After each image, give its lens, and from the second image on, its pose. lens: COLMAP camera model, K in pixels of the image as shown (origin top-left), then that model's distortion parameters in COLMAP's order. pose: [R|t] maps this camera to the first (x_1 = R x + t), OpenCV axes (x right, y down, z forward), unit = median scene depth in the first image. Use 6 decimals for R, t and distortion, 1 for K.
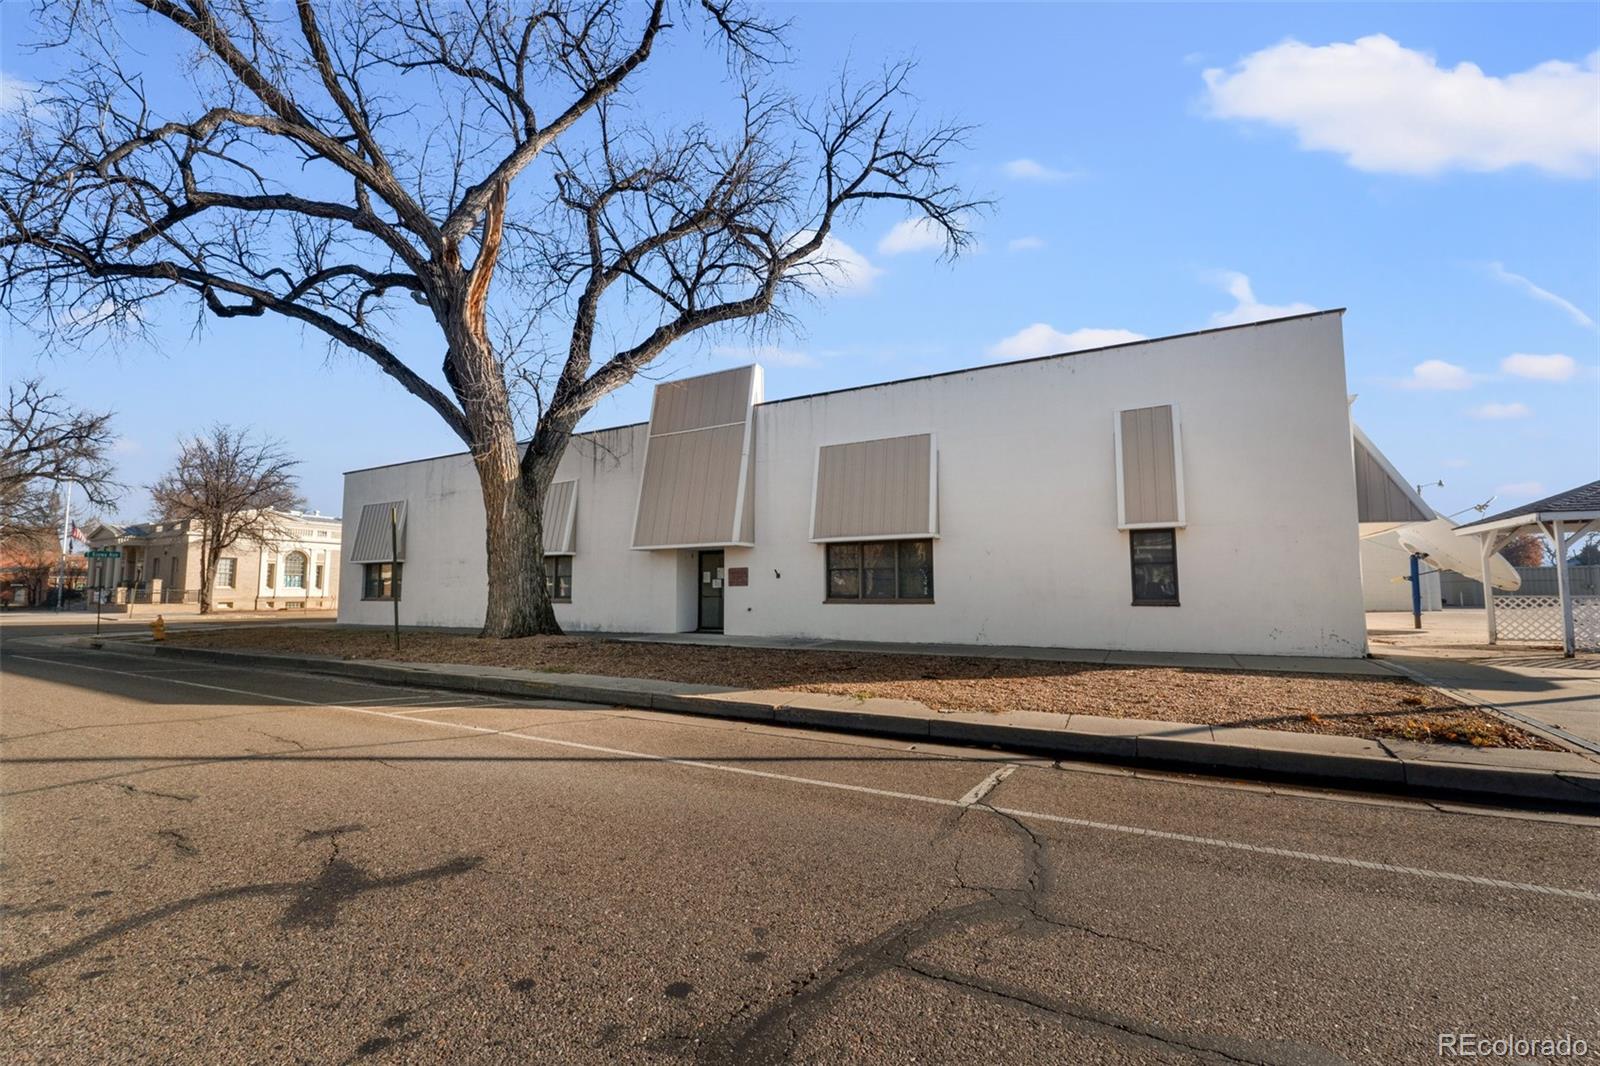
lens RADIAL K [[640.3, 0, 800.0], [0, 640.3, 533.0], [0, 0, 1]] dist [0.000955, 0.000141]
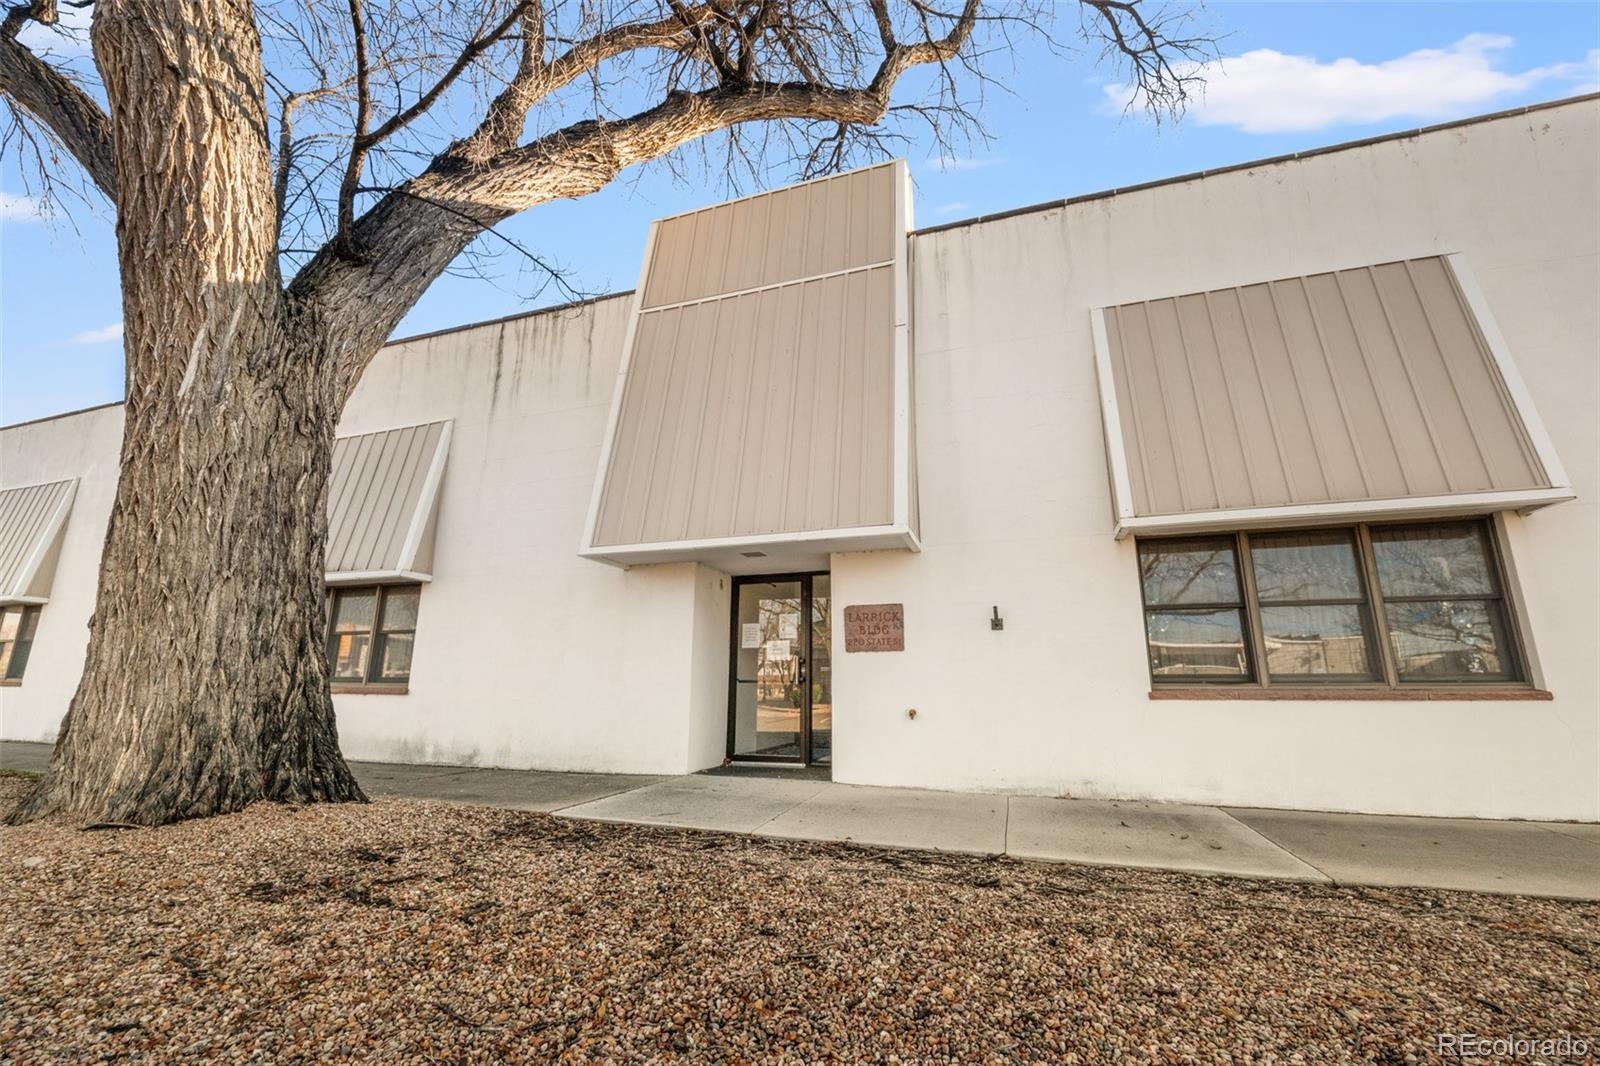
lens RADIAL K [[646.6, 0, 797.6], [0, 646.6, 534.7], [0, 0, 1]] dist [-0.012485, -0.000057]
pose [[0.985376, 0.048275, 0.163415, -0.206122], [-0.024730, 0.989391, -0.143160, 0.068840], [-0.168593, 0.137025, 0.976115, 0.610036]]
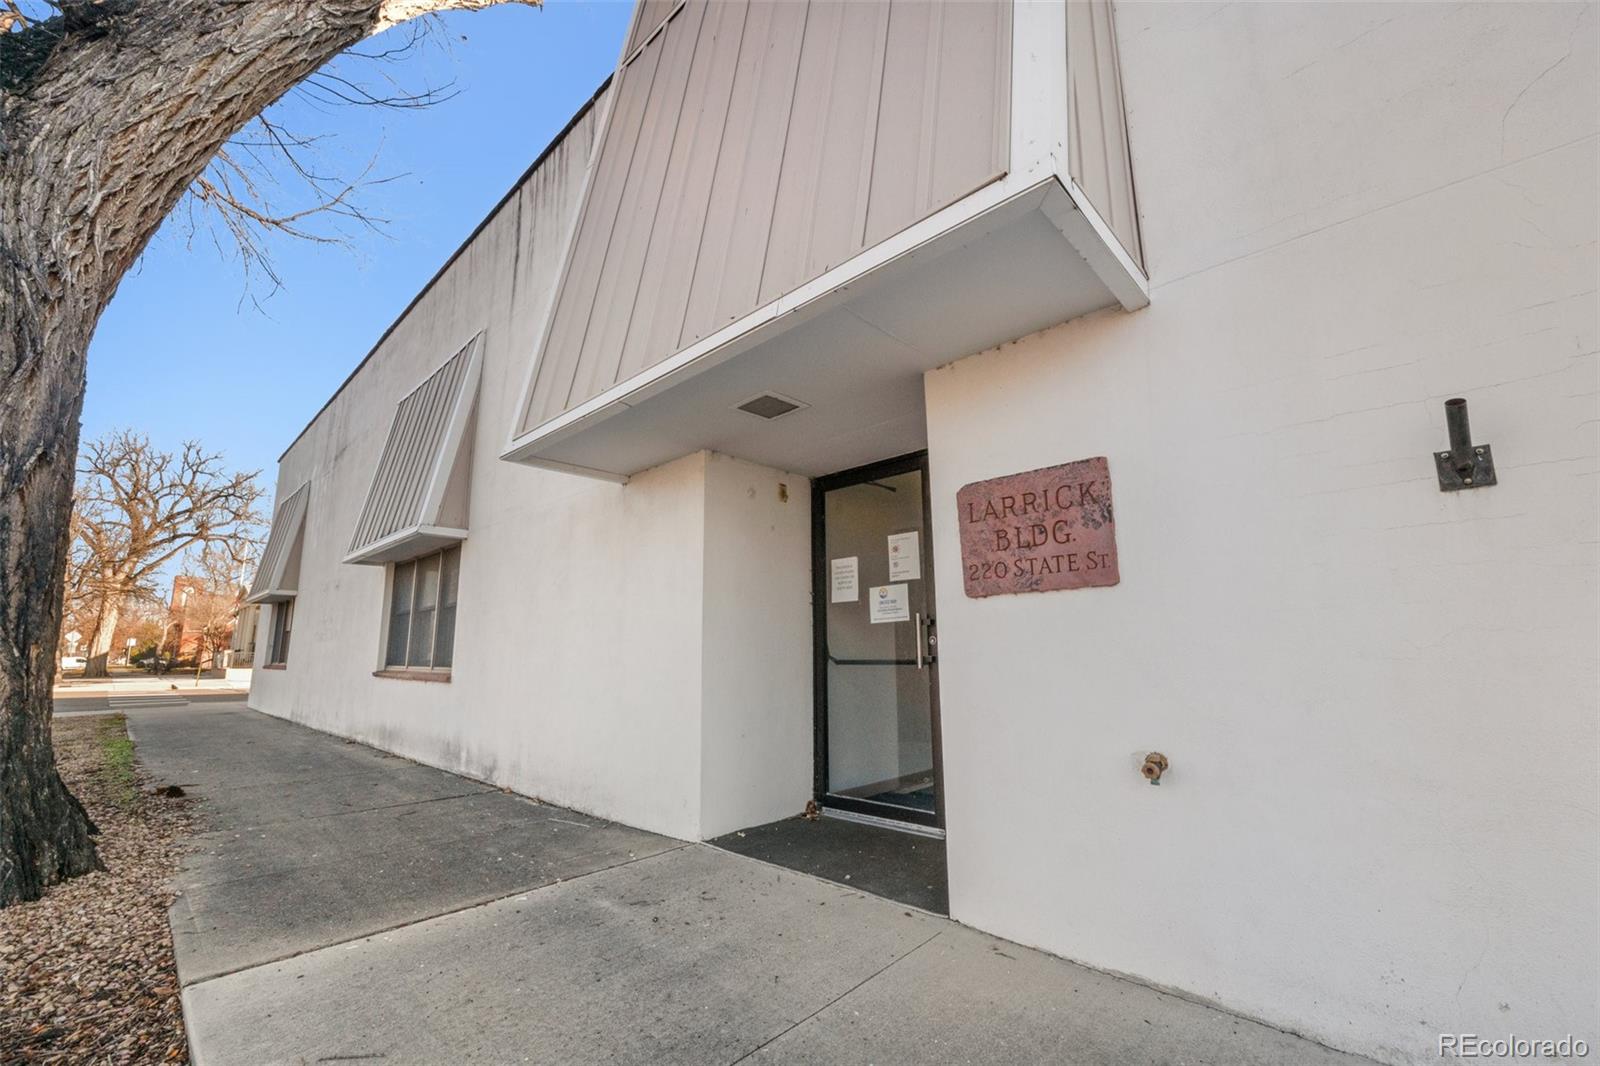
lens RADIAL K [[646.6, 0, 797.6], [0, 646.6, 534.7], [0, 0, 1]] dist [-0.012485, -0.000057]
pose [[0.964598, -0.051869, -0.258575, -0.108791], [0.028476, 0.995221, -0.093407, 0.080611], [0.262184, 0.082737, 0.961465, 0.831375]]
